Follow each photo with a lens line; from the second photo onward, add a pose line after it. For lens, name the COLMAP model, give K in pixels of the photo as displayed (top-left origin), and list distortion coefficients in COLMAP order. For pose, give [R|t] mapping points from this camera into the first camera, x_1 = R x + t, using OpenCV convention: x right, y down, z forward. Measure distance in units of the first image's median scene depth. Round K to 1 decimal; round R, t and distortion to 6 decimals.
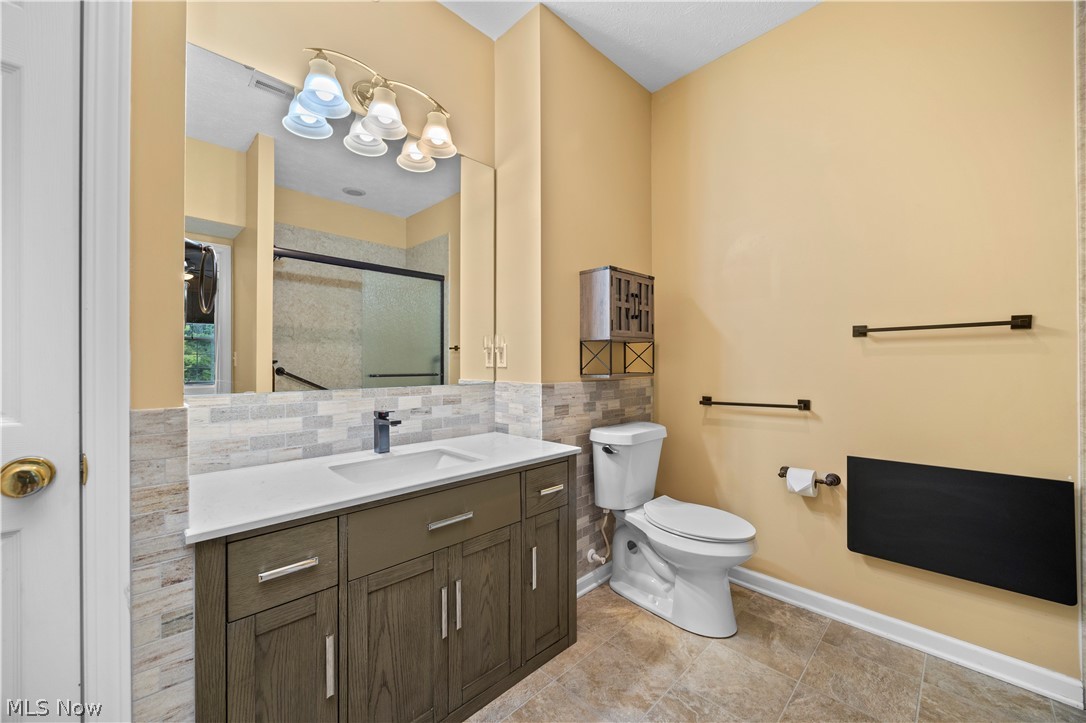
lens RADIAL K [[426.5, 0, 542.2], [0, 426.5, 362.7], [0, 0, 1]] dist [-0.001442, -0.000062]
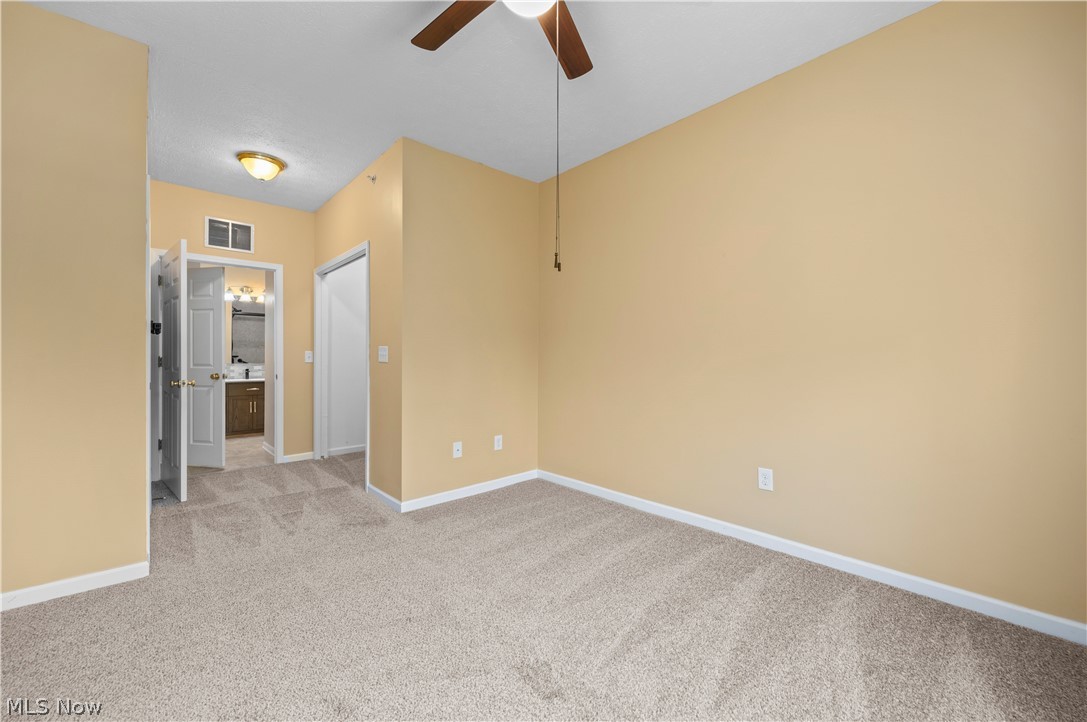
lens RADIAL K [[426.9, 0, 542.6], [0, 426.9, 362.2], [0, 0, 1]] dist [-0.001442, -0.000062]
pose [[0.999906, 0.008190, -0.010984, 3.508013], [-0.008082, 0.999919, 0.009822, -0.021093], [0.011063, -0.009732, 0.999891, -4.281375]]
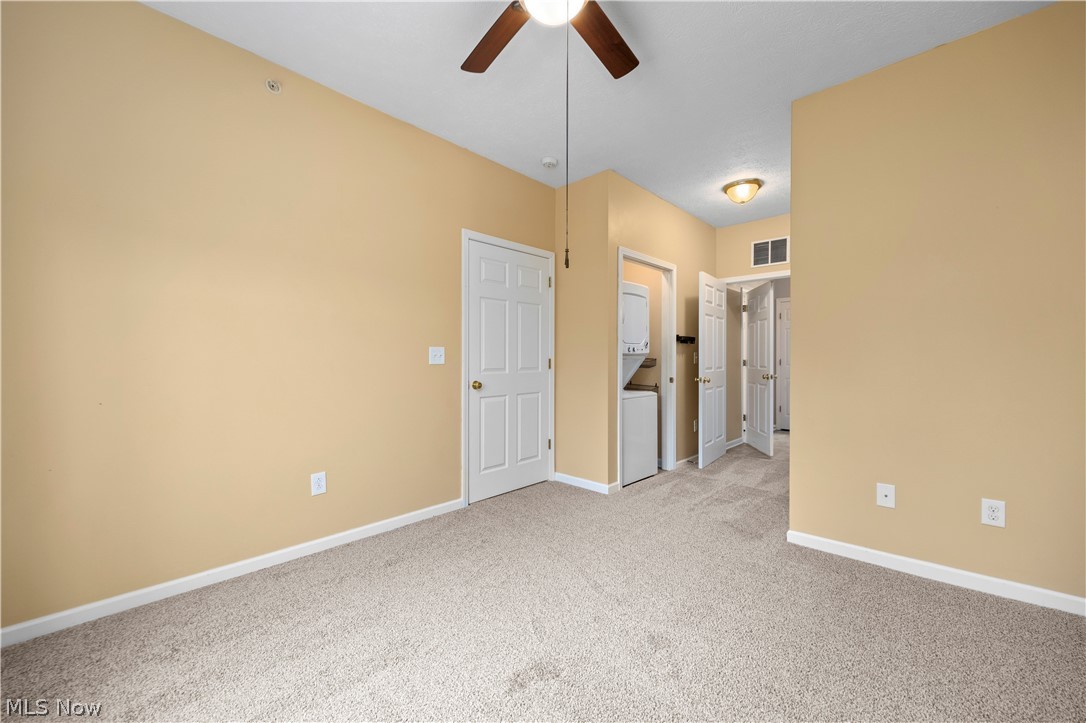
lens RADIAL K [[426.5, 0, 542.2], [0, 426.5, 362.7], [0, 0, 1]] dist [-0.001442, -0.000062]
pose [[0.041158, 0.008397, -0.999117, 4.814782], [0.005741, 0.999946, 0.008641, -0.029617], [0.999136, -0.006092, 0.041107, -3.033931]]
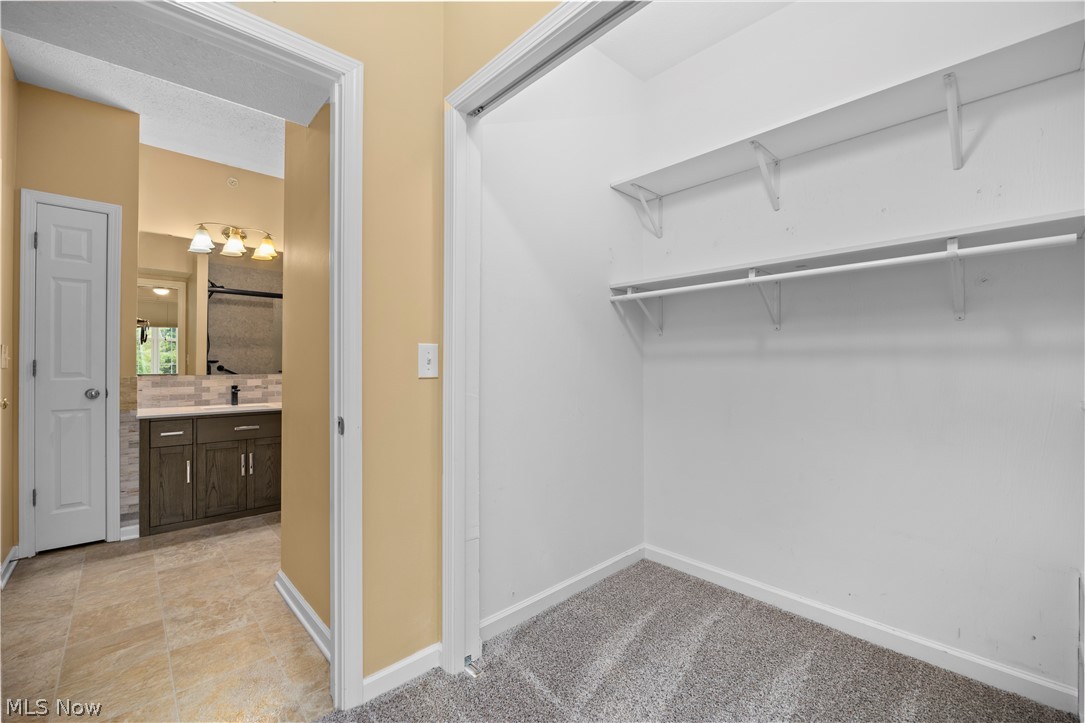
lens RADIAL K [[452.5, 0, 529.2], [0, 452.5, 362.8], [0, 0, 1]] dist [-0.011642, 0.000136]
pose [[0.999632, 0.006985, -0.026228, 1.599310], [-0.007033, 0.999974, -0.001747, -0.007363], [0.026215, 0.001931, 0.999654, -1.666324]]
